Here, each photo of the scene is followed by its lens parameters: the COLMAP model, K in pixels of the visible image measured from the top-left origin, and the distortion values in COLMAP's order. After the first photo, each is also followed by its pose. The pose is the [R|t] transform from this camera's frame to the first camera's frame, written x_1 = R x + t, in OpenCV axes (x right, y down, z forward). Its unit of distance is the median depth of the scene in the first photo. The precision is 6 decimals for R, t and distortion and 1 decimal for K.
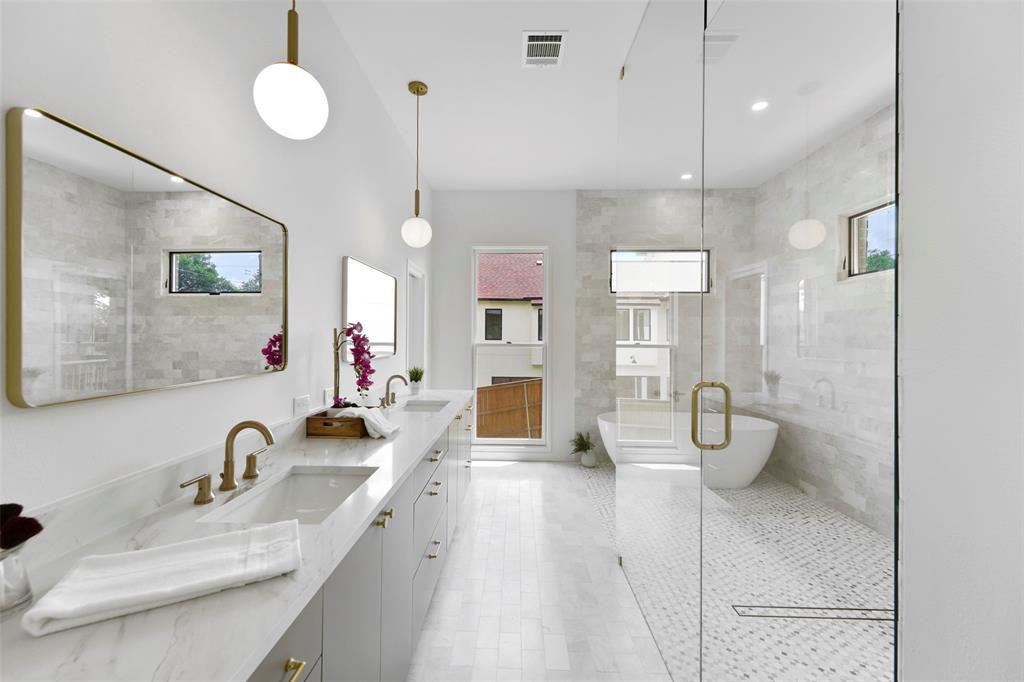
lens RADIAL K [[408.8, 0, 507.5], [0, 408.8, 343.9], [0, 0, 1]] dist [-0.002471, -0.000295]
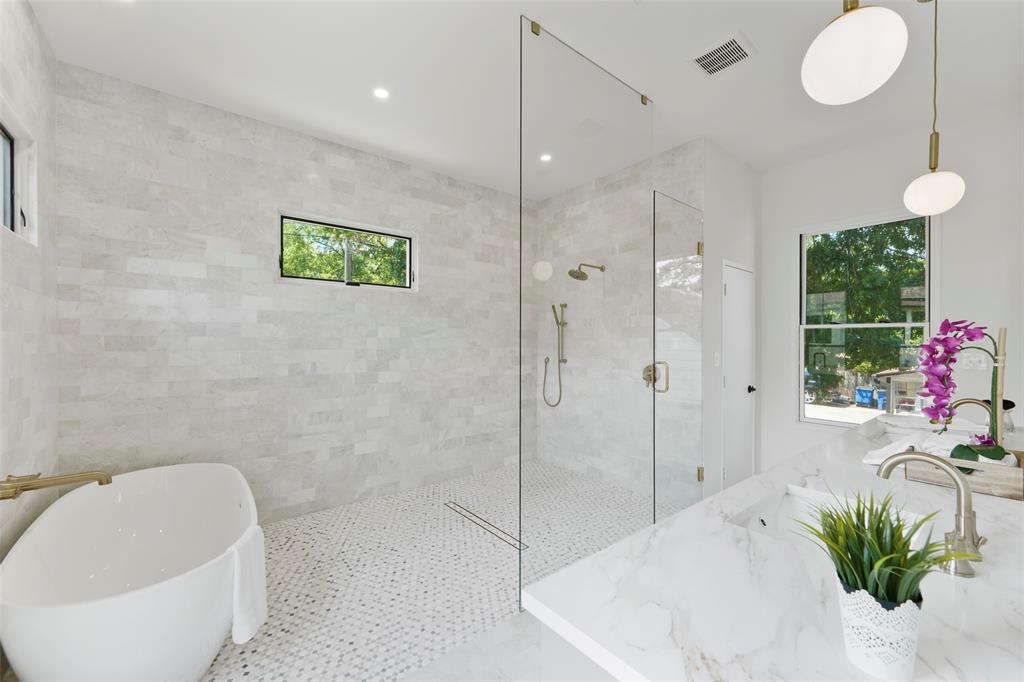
lens RADIAL K [[408.8, 0, 507.5], [0, 408.8, 343.9], [0, 0, 1]] dist [-0.002471, -0.000295]
pose [[-0.646458, -0.009060, 0.762896, -0.275635], [0.006218, 0.999834, 0.017144, -0.017601], [-0.762925, 0.015827, -0.646294, 1.293051]]
